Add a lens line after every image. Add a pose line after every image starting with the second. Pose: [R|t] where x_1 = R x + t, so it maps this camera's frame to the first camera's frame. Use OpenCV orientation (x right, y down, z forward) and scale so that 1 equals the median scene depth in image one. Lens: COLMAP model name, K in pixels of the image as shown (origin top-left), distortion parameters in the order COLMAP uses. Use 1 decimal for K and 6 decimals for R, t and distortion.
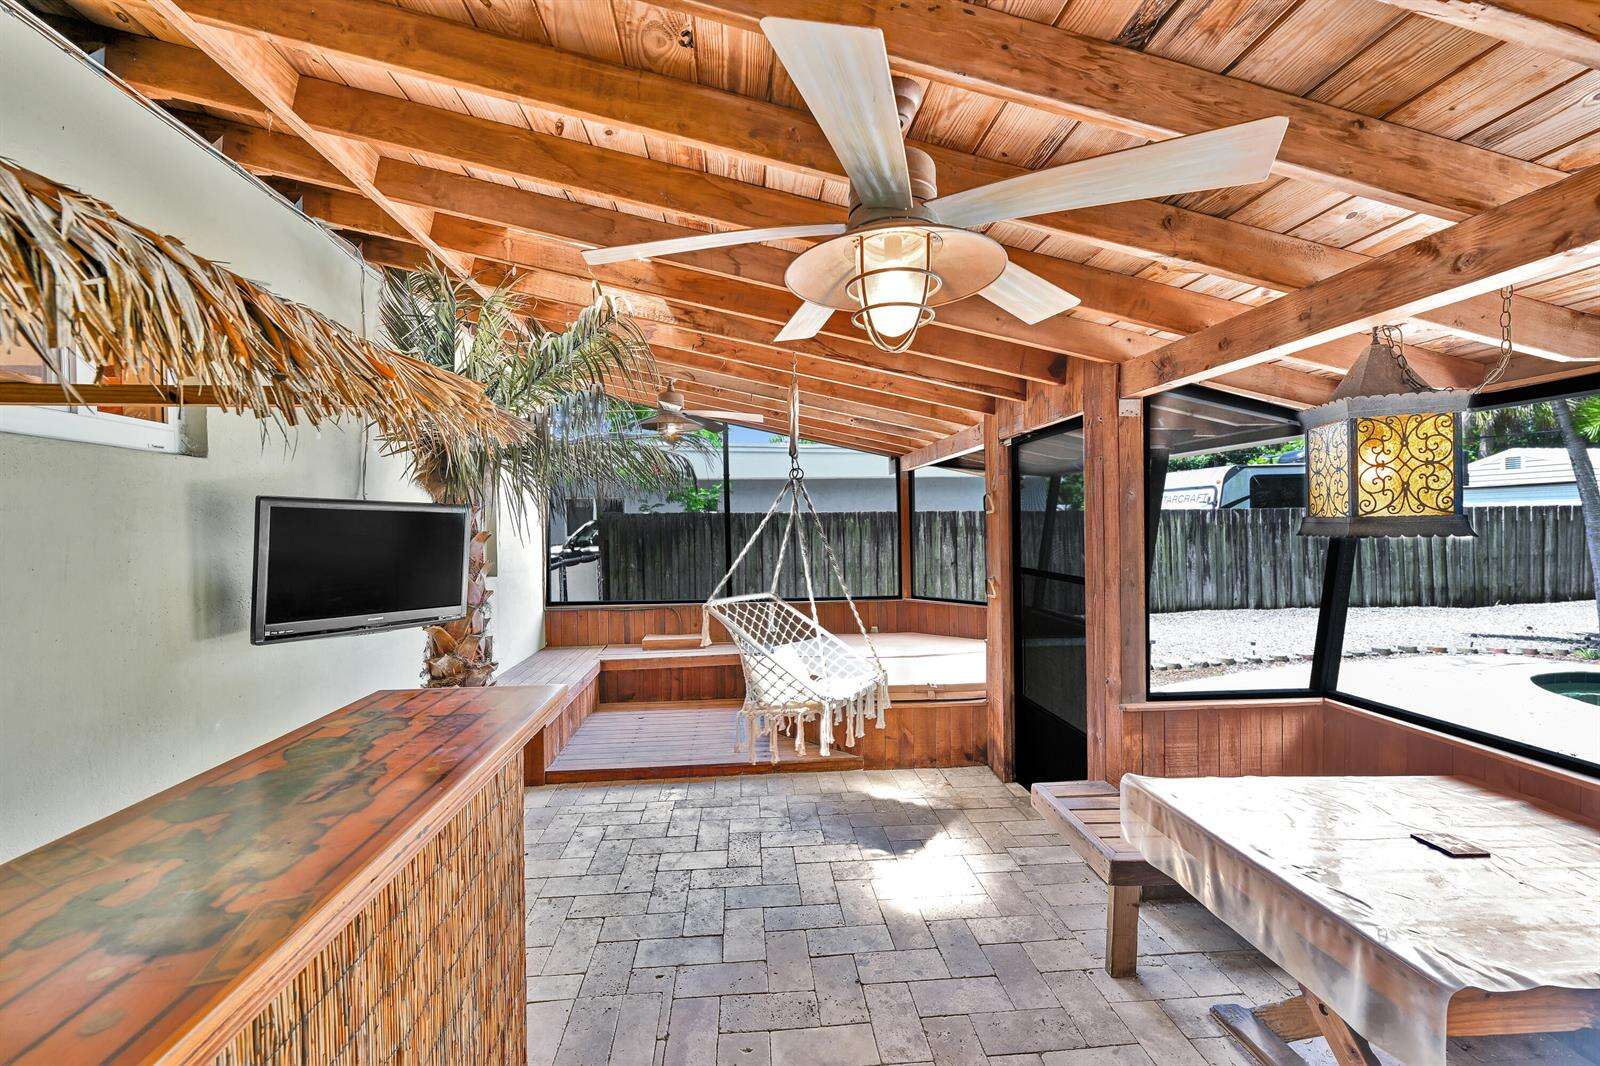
lens RADIAL K [[632.0, 0, 794.5], [0, 632.0, 529.9], [0, 0, 1]] dist [-0.000698, 0.000135]
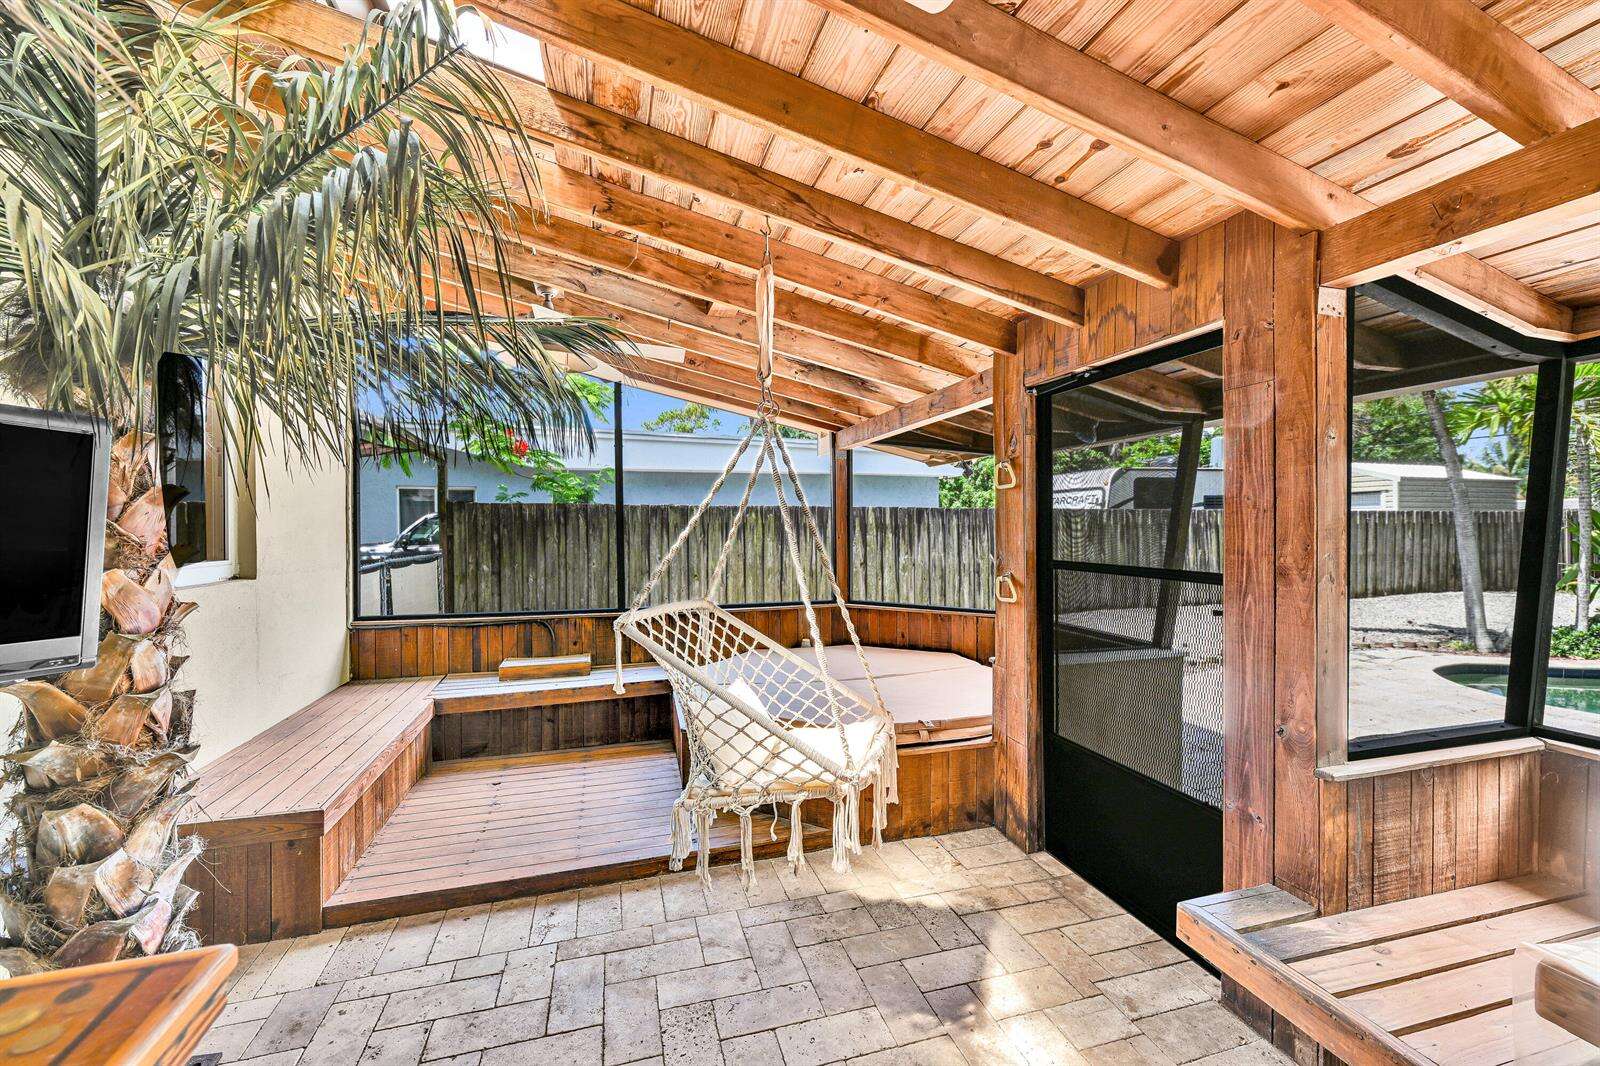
lens RADIAL K [[632.0, 0, 794.5], [0, 632.0, 529.9], [0, 0, 1]] dist [-0.000698, 0.000135]
pose [[0.979213, 0.008402, 0.202660, -0.081097], [-0.007051, 0.999948, -0.007386, 0.029014], [-0.202712, 0.005804, 0.979221, 0.313157]]
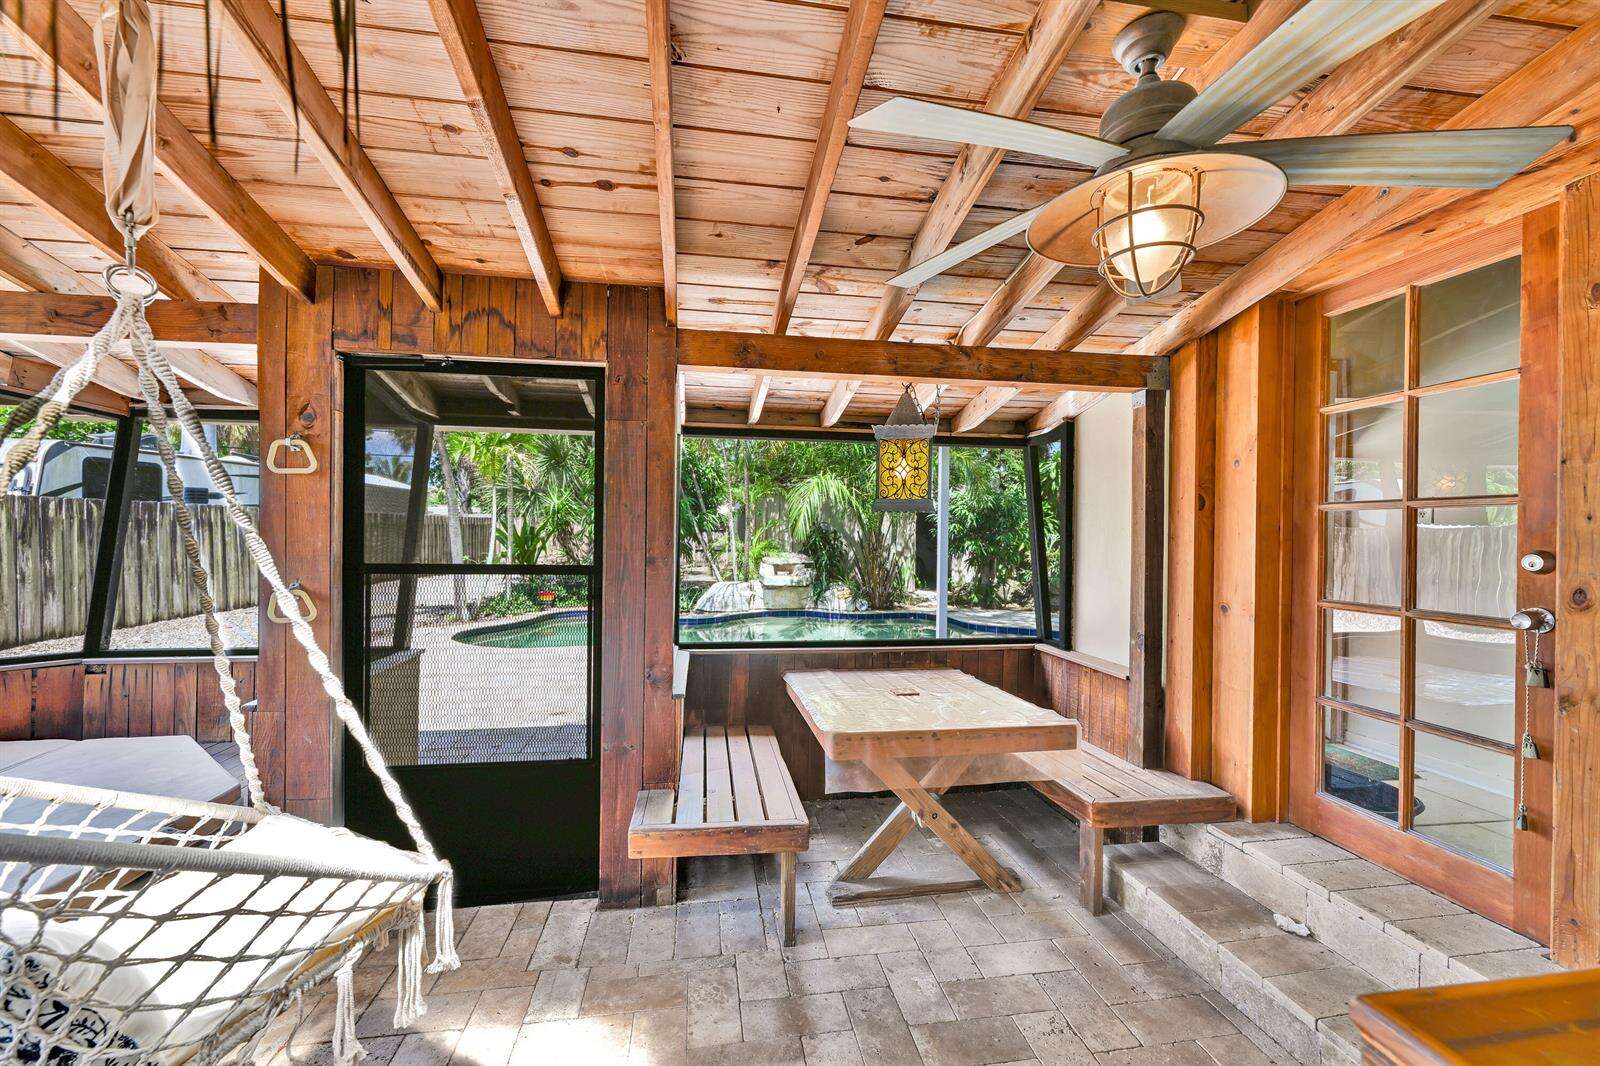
lens RADIAL K [[632.0, 0, 794.5], [0, 632.0, 529.9], [0, 0, 1]] dist [-0.000698, 0.000135]
pose [[-0.055244, 0.010580, 0.998417, -0.257743], [-0.000348, 0.999944, -0.010616, 0.029176], [-0.998473, -0.000934, -0.055237, 0.546511]]
